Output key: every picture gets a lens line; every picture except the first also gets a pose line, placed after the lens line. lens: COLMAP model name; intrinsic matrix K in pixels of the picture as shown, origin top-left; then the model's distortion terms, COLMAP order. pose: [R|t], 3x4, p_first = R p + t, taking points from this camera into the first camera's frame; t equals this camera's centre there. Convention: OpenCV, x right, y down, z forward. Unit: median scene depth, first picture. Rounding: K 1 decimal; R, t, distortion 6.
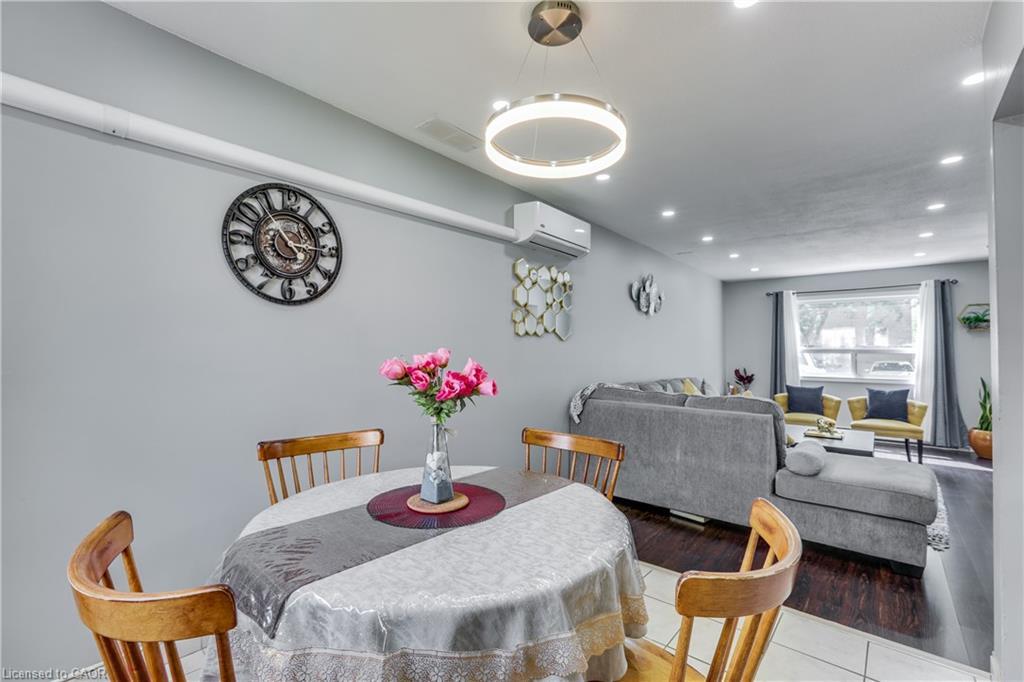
lens RADIAL K [[456.3, 0, 527.6], [0, 456.3, 341.3], [0, 0, 1]] dist [-0.000842, 0.000090]
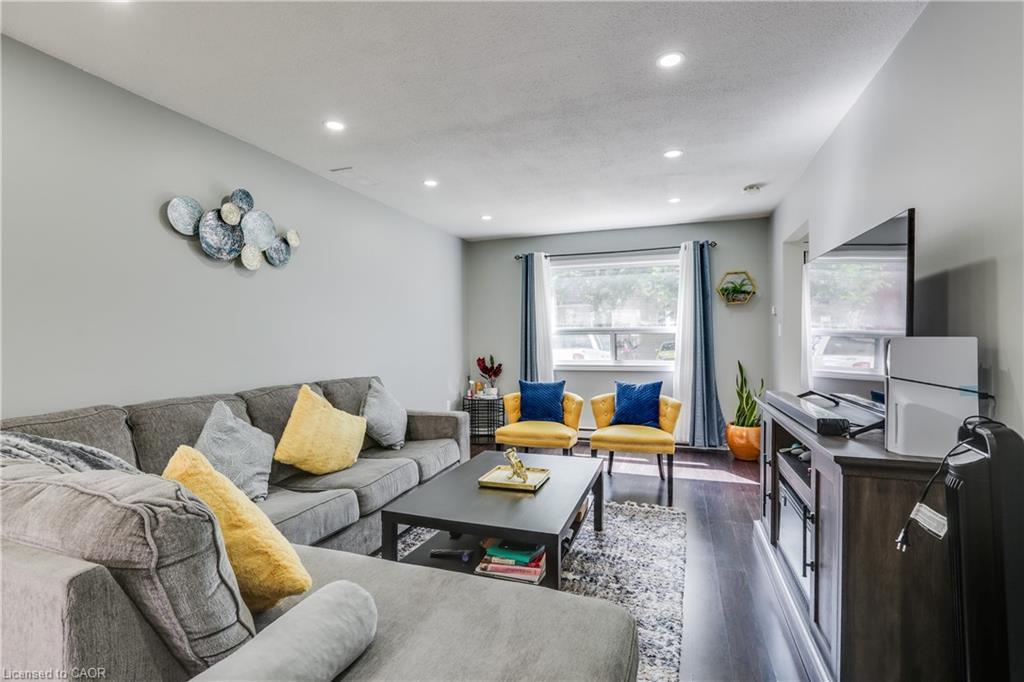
lens RADIAL K [[472.3, 0, 512.0], [0, 472.3, 341.0], [0, 0, 1]] dist [-0.036752, 0.000048]
pose [[0.946268, -0.020860, 0.322711, 0.325958], [0.010779, 0.999397, 0.032995, 0.010612], [-0.323205, -0.027743, 0.945922, 0.323886]]
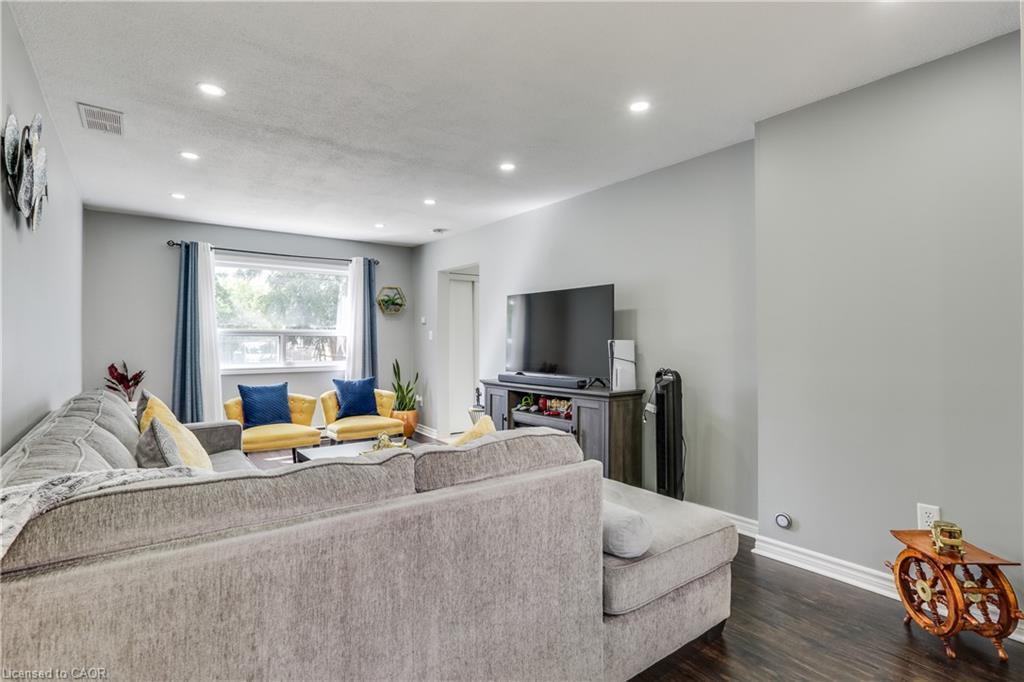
lens RADIAL K [[490.1, 0, 512.0], [0, 490.1, 341.0], [0, 0, 1]] dist [-0.002179, -0.000133]
pose [[0.267493, -0.012619, 0.963477, -0.000107], [-0.021507, 0.999587, 0.019063, 0.011110], [-0.963320, -0.025820, 0.267112, 0.443437]]
